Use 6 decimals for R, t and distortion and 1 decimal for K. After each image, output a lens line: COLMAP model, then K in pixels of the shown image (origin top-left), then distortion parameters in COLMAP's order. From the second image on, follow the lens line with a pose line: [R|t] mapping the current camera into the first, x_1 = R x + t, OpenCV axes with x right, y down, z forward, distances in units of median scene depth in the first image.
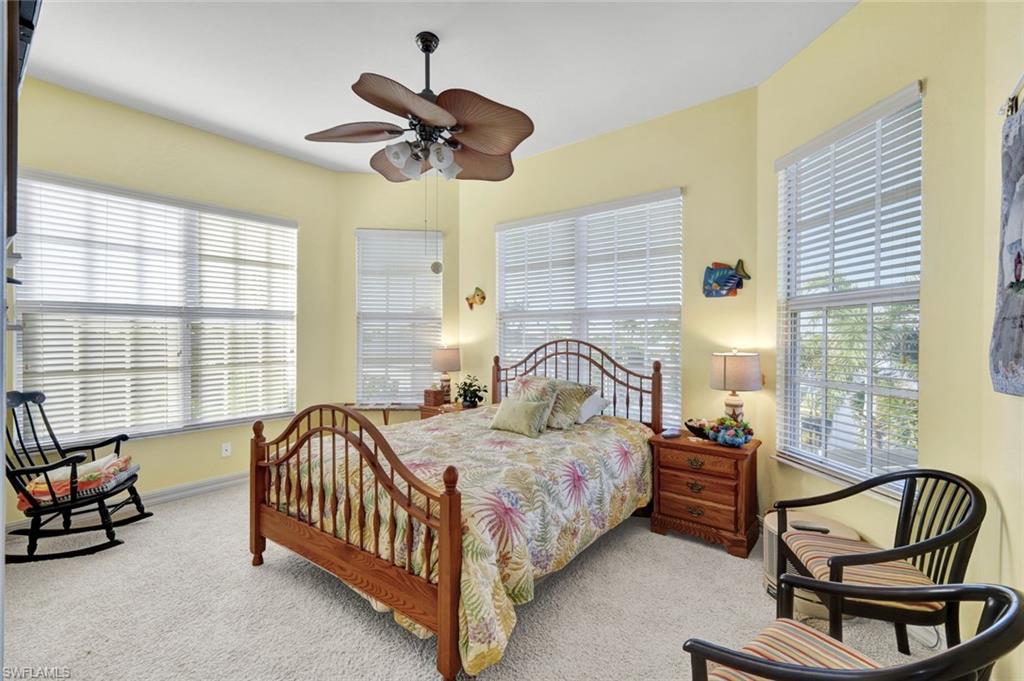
lens RADIAL K [[446.5, 0, 512.0], [0, 446.5, 340.5], [0, 0, 1]] dist [0.000869, 0.000021]
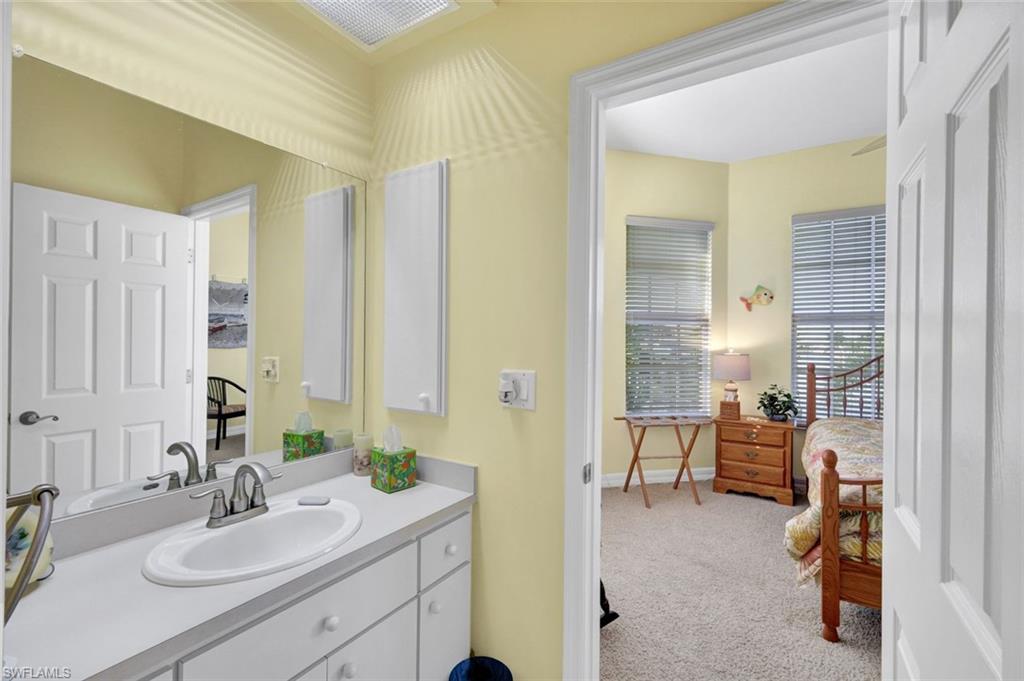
lens RADIAL K [[446.5, 0, 512.0], [0, 446.5, 340.5], [0, 0, 1]] dist [0.000869, 0.000021]
pose [[0.993386, 0.004435, 0.114739, -0.679128], [-0.004505, 0.999990, 0.000351, -0.007173], [-0.114736, -0.000865, 0.993396, 0.163804]]
